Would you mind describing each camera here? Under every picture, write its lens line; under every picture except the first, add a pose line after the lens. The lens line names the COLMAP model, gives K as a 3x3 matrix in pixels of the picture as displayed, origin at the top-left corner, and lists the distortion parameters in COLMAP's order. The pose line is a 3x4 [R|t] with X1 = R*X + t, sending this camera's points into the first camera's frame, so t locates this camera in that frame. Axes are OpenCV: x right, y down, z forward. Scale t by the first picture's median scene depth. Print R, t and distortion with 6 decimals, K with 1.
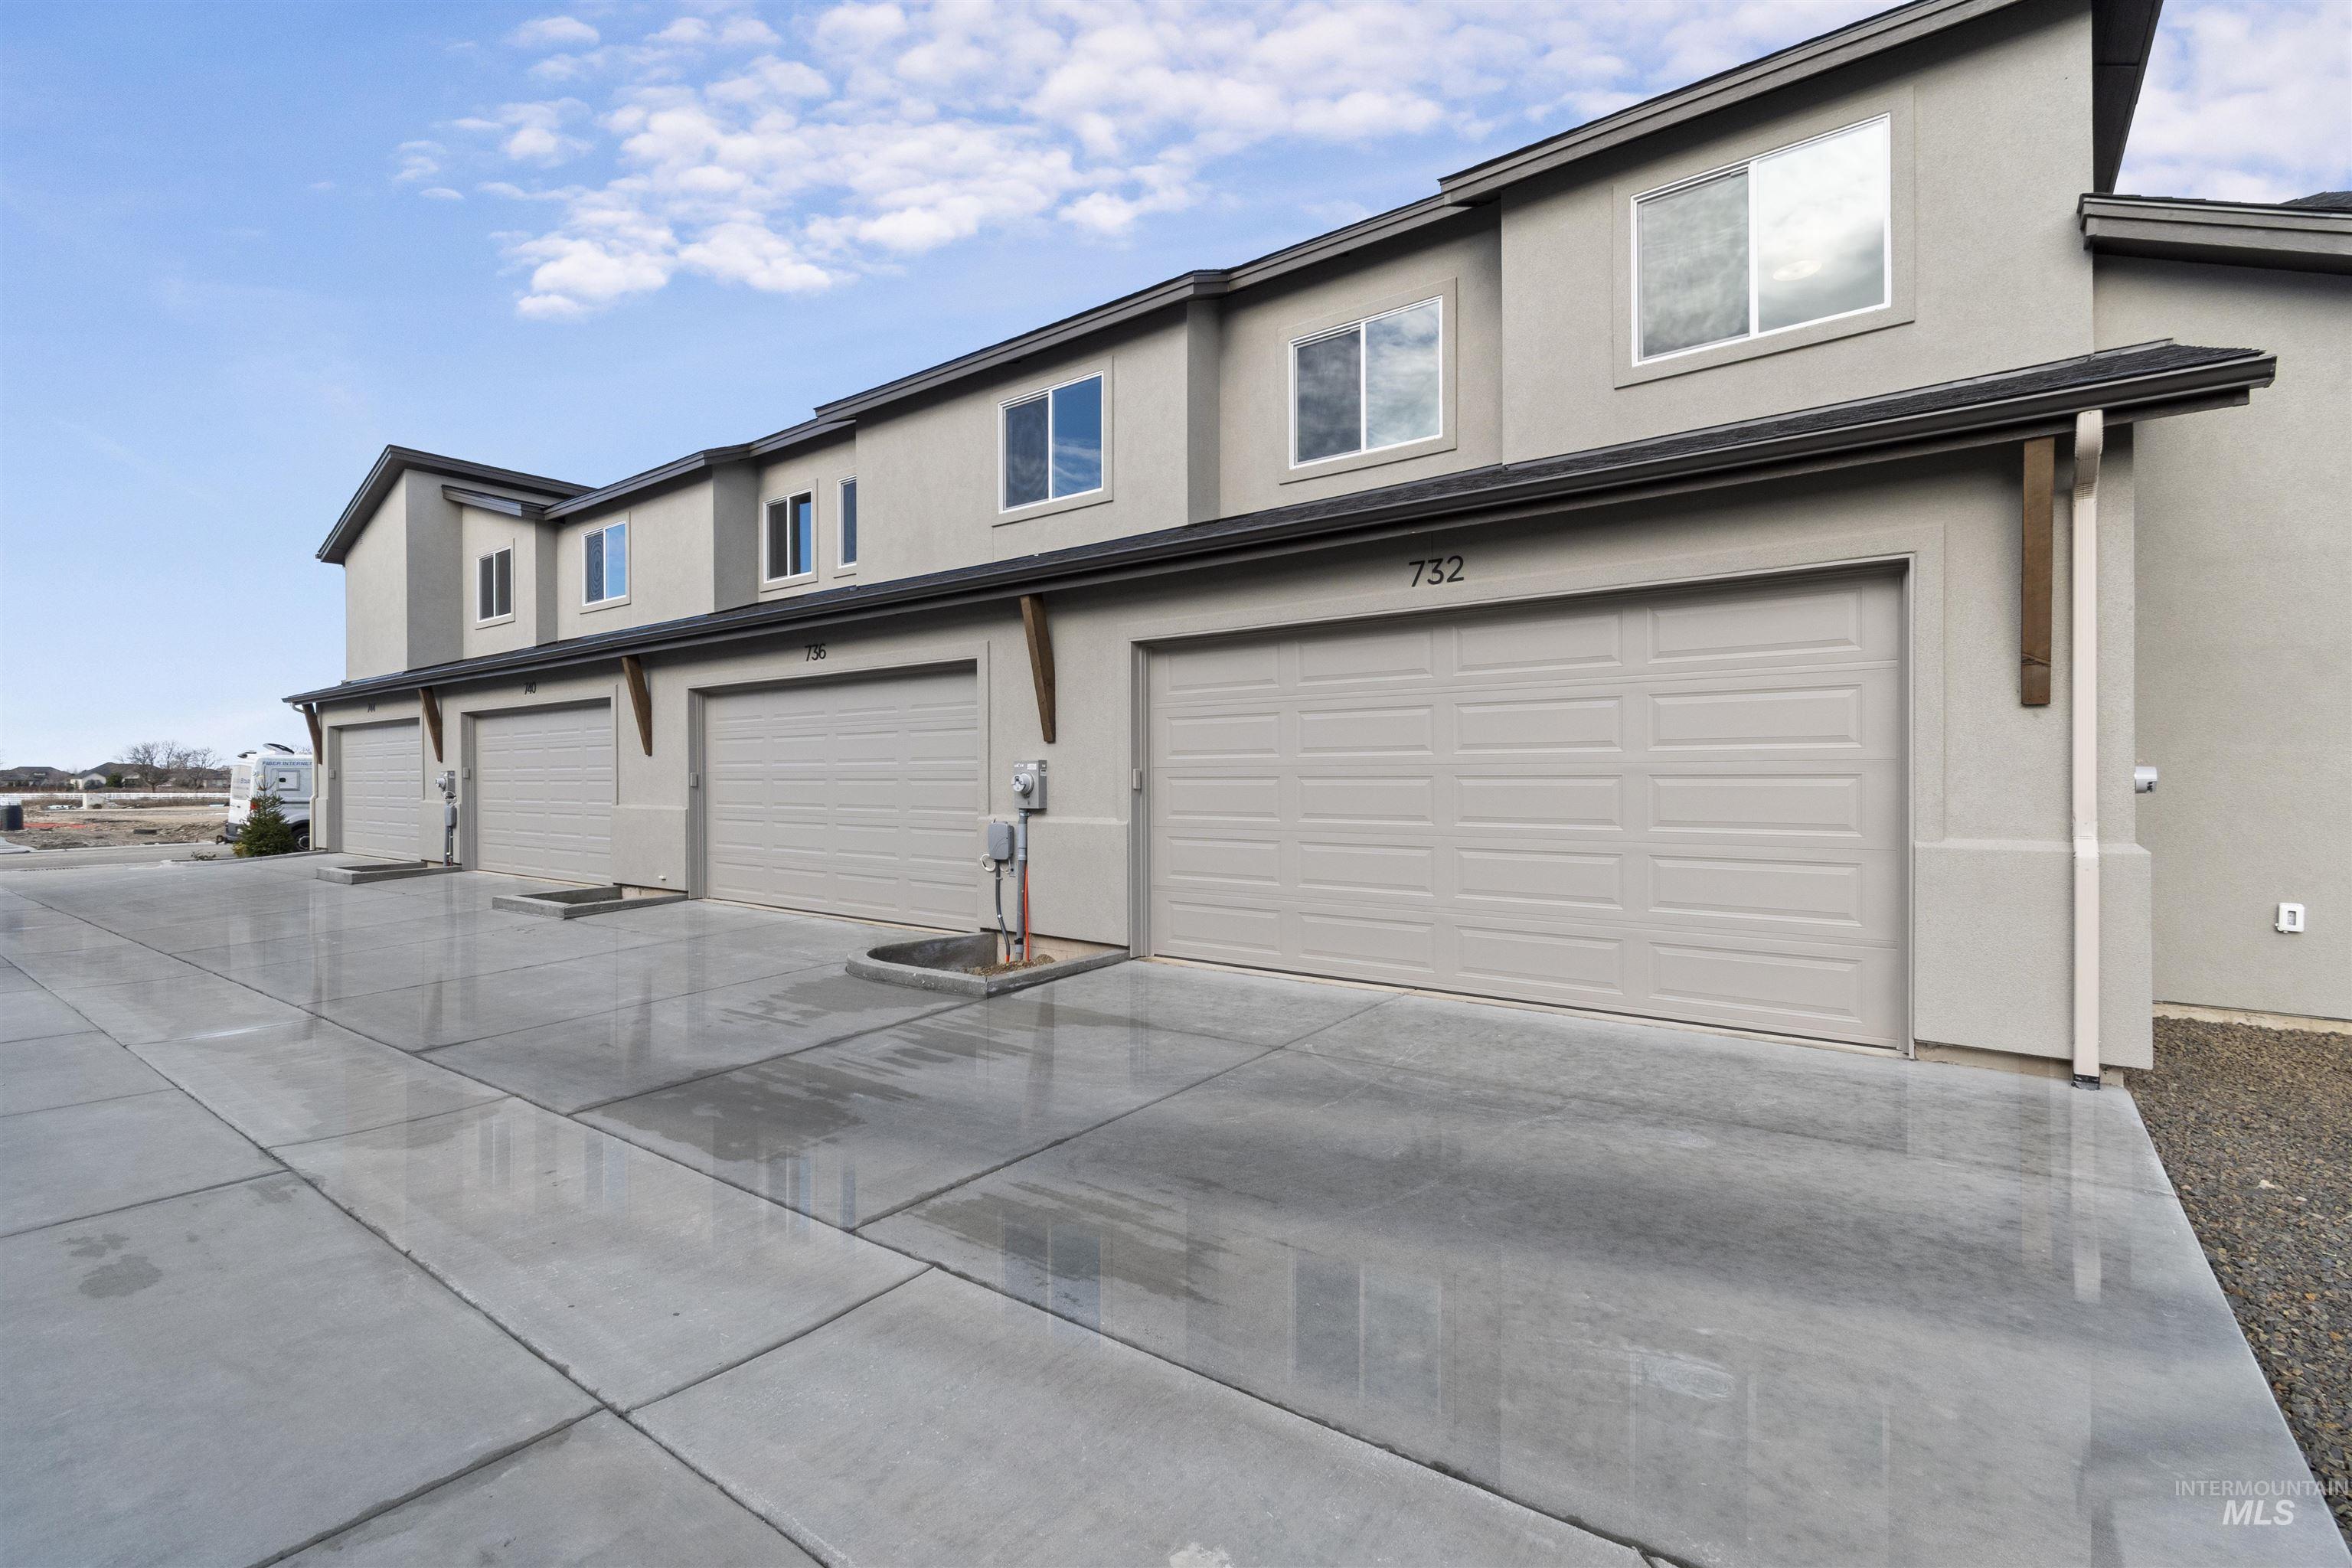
lens RADIAL K [[1035.9, 0, 1172.0], [0, 1035.9, 783.7], [0, 0, 1]] dist [0.001305, -0.000016]
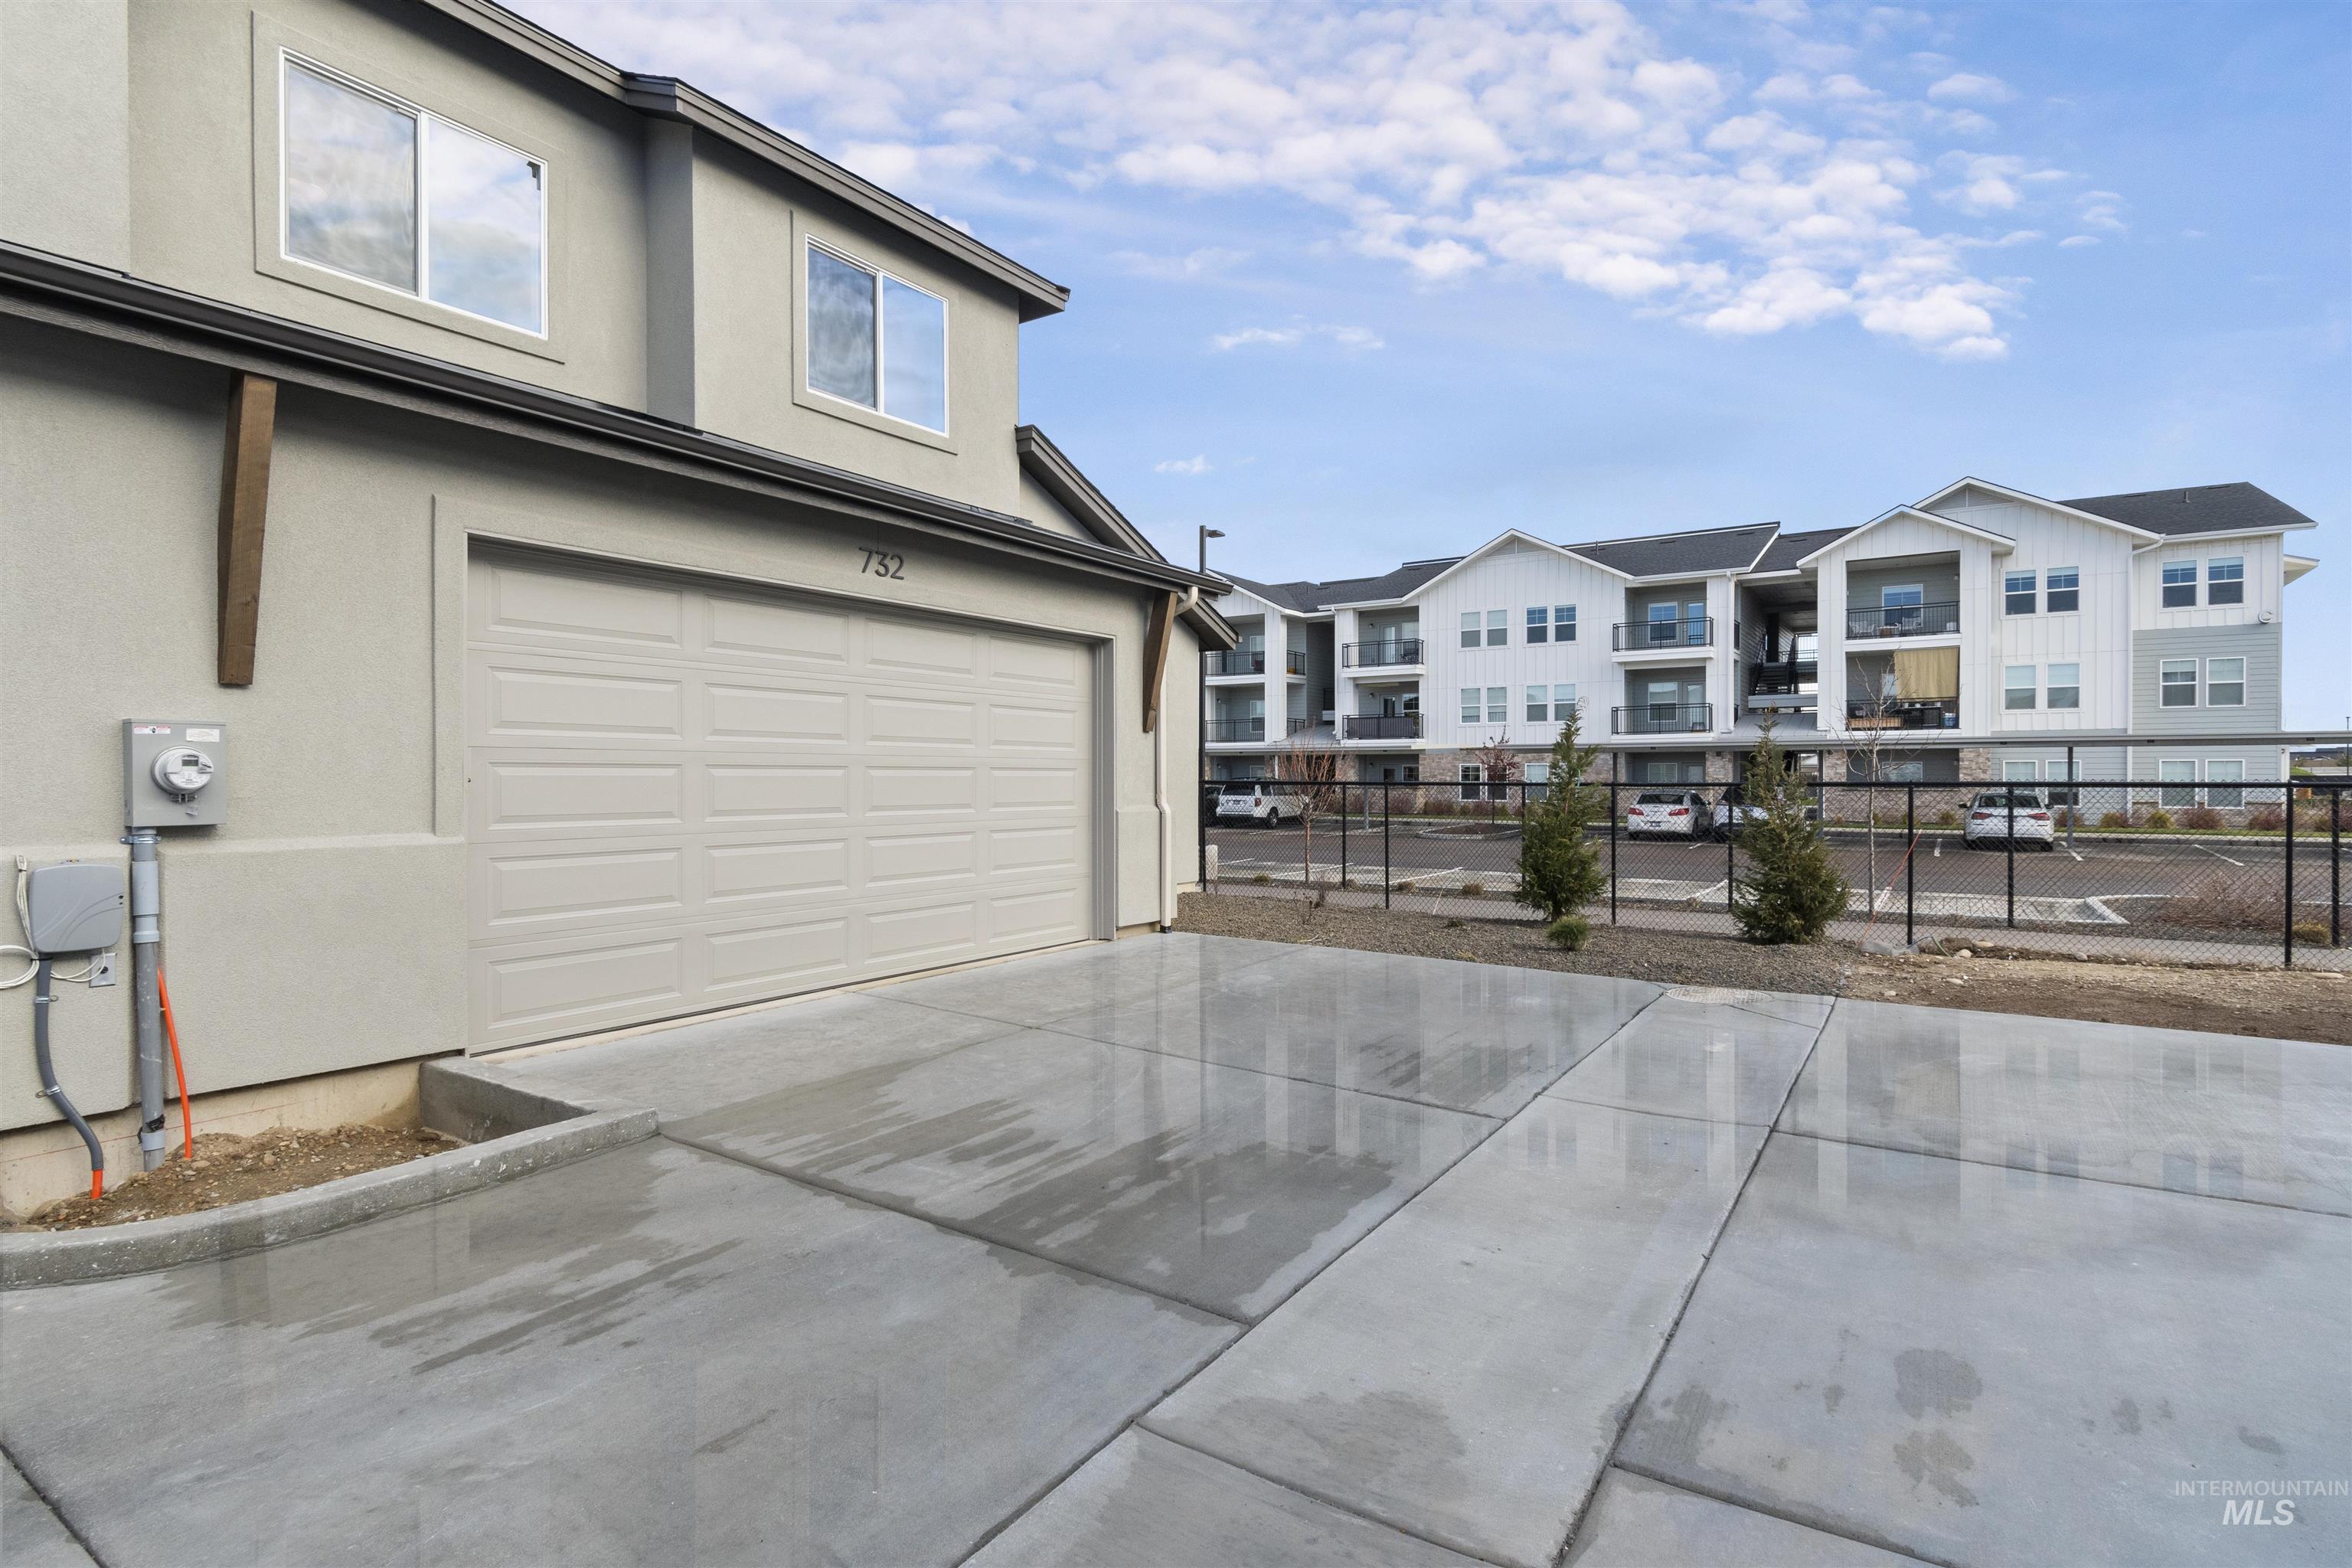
lens RADIAL K [[1157.2, 0, 1176.8], [0, 1157.2, 786.6], [0, 0, 1]] dist [-0.000571, -0.000516]
pose [[-0.055774, -0.003186, 0.998438, -0.878547], [0.006767, 0.999971, 0.003569, 0.010162], [-0.998420, 0.006956, -0.055751, 0.767457]]
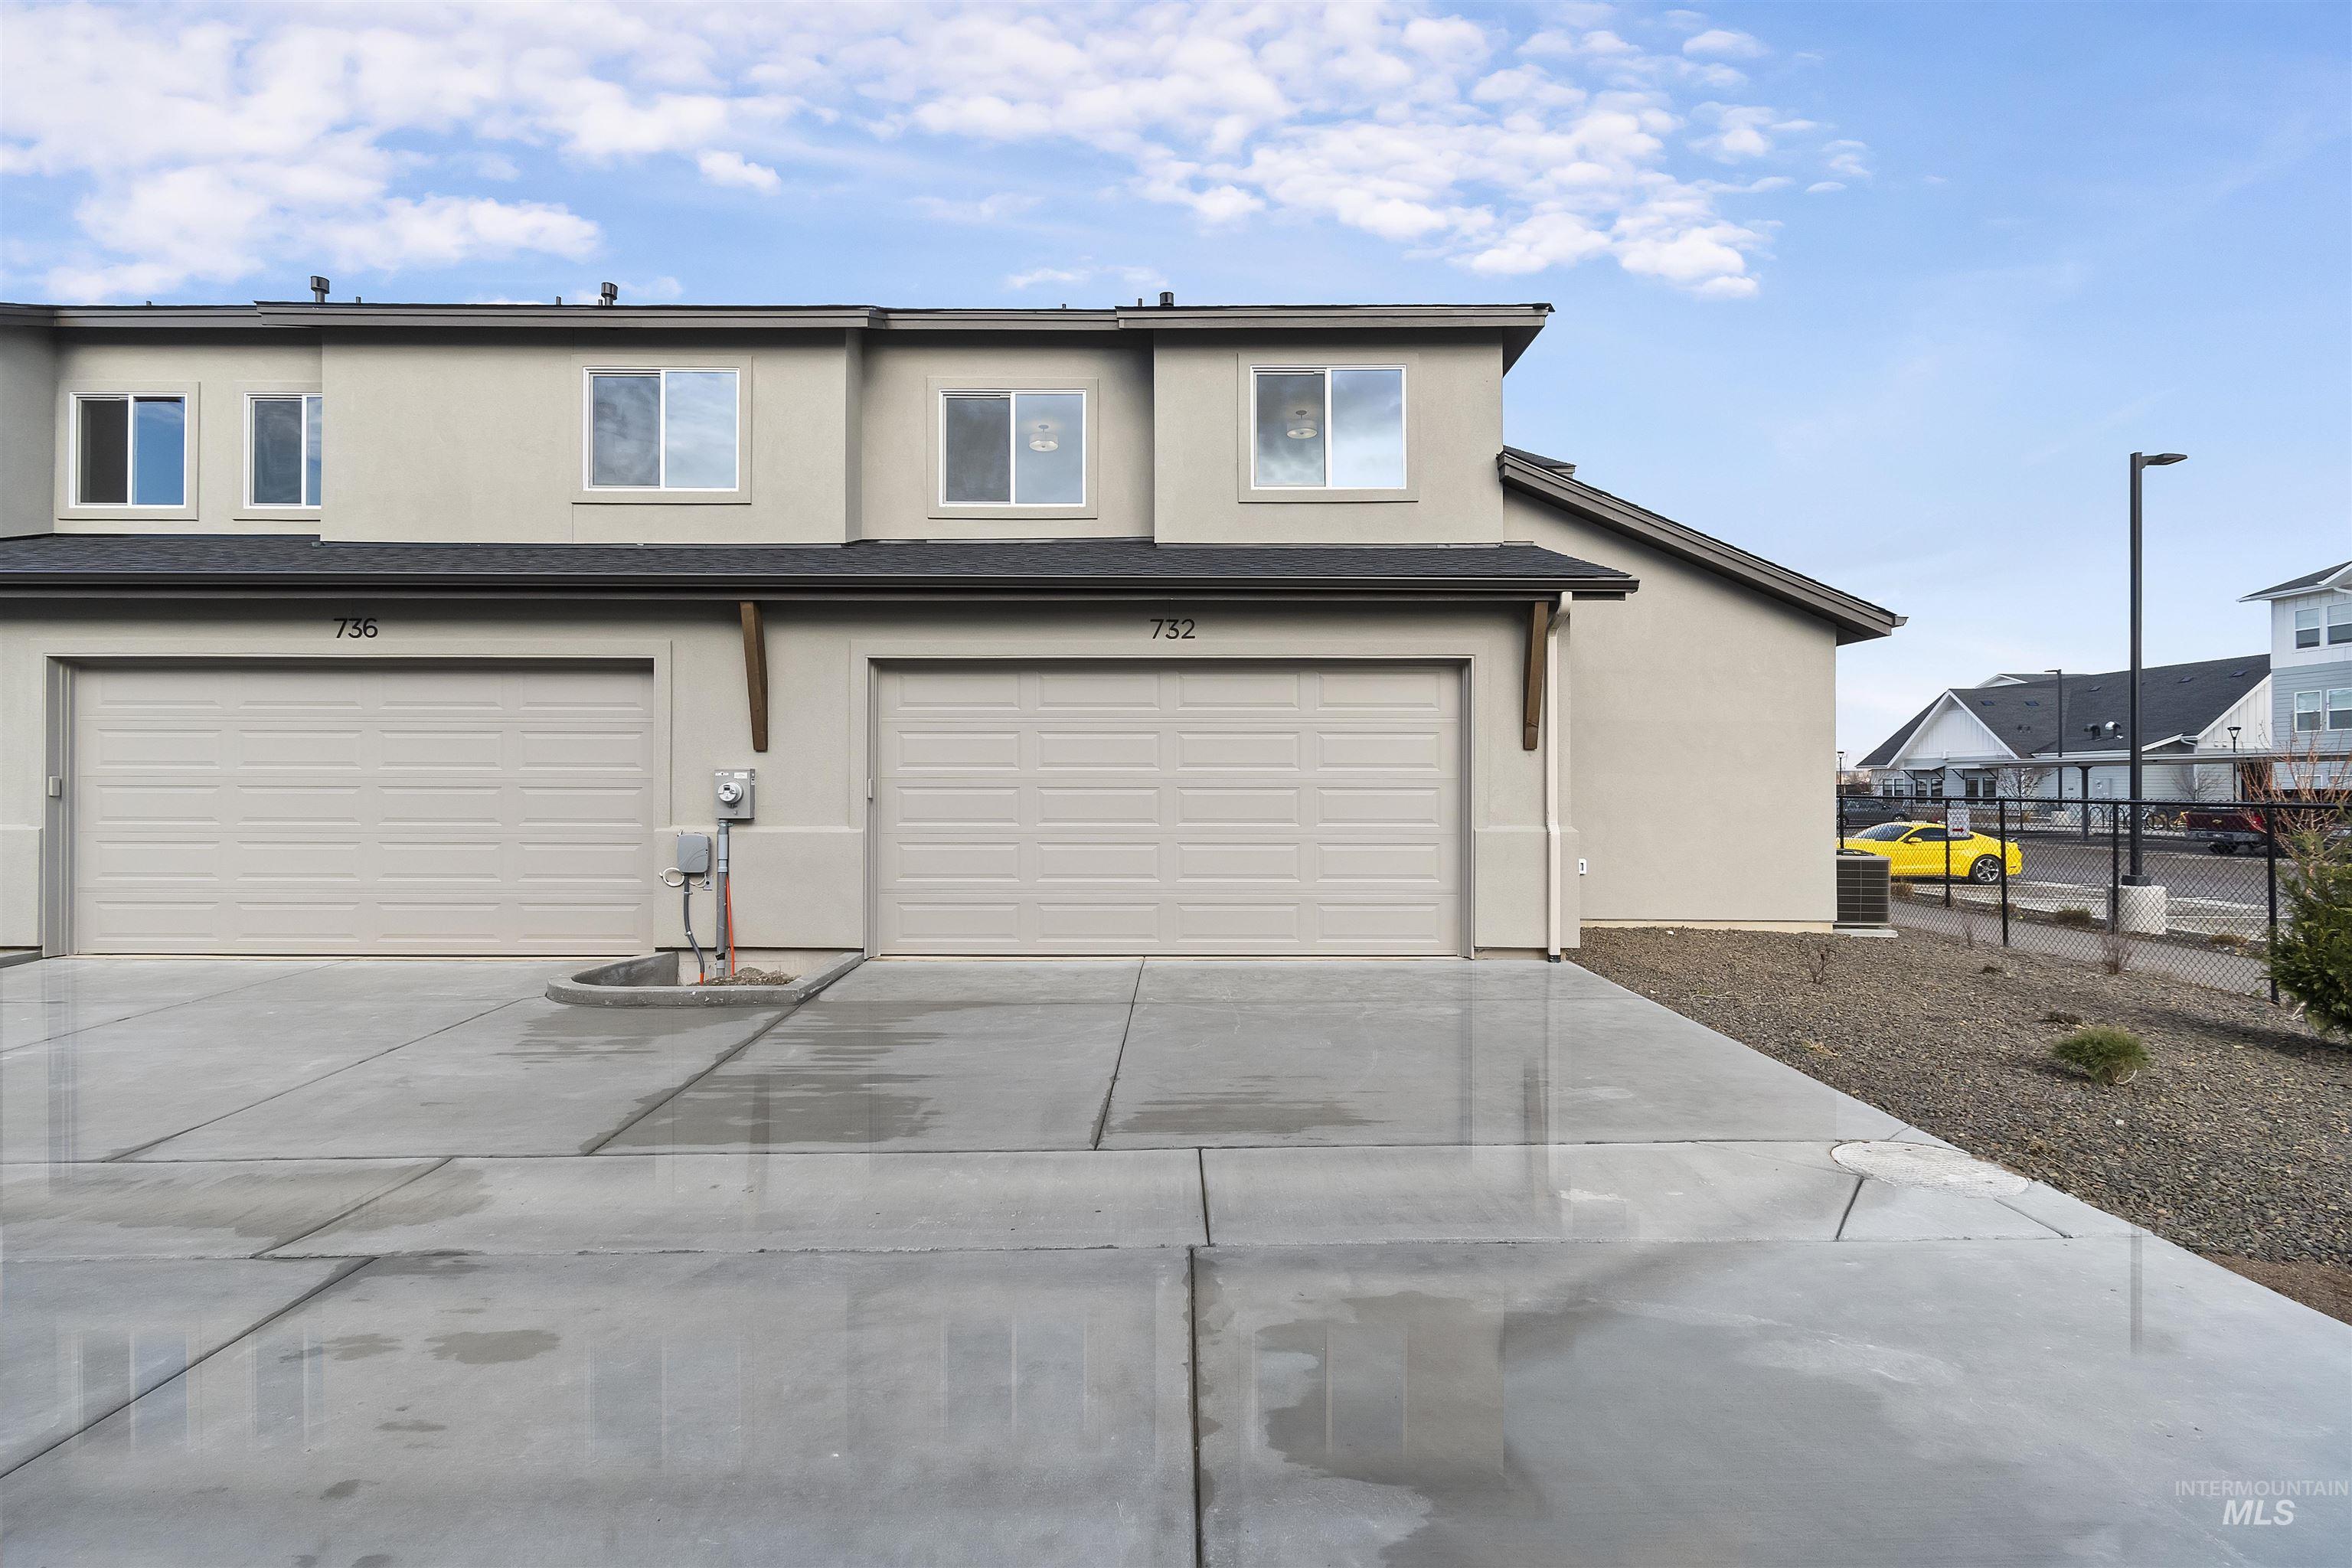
lens RADIAL K [[1035.9, 0, 1172.0], [0, 1035.9, 783.7], [0, 0, 1]] dist [0.001305, -0.000016]
pose [[0.797490, 0.007742, 0.603282, -0.517542], [-0.001404, 0.999939, -0.010976, 0.002020], [-0.603330, 0.007906, 0.797452, -0.028365]]
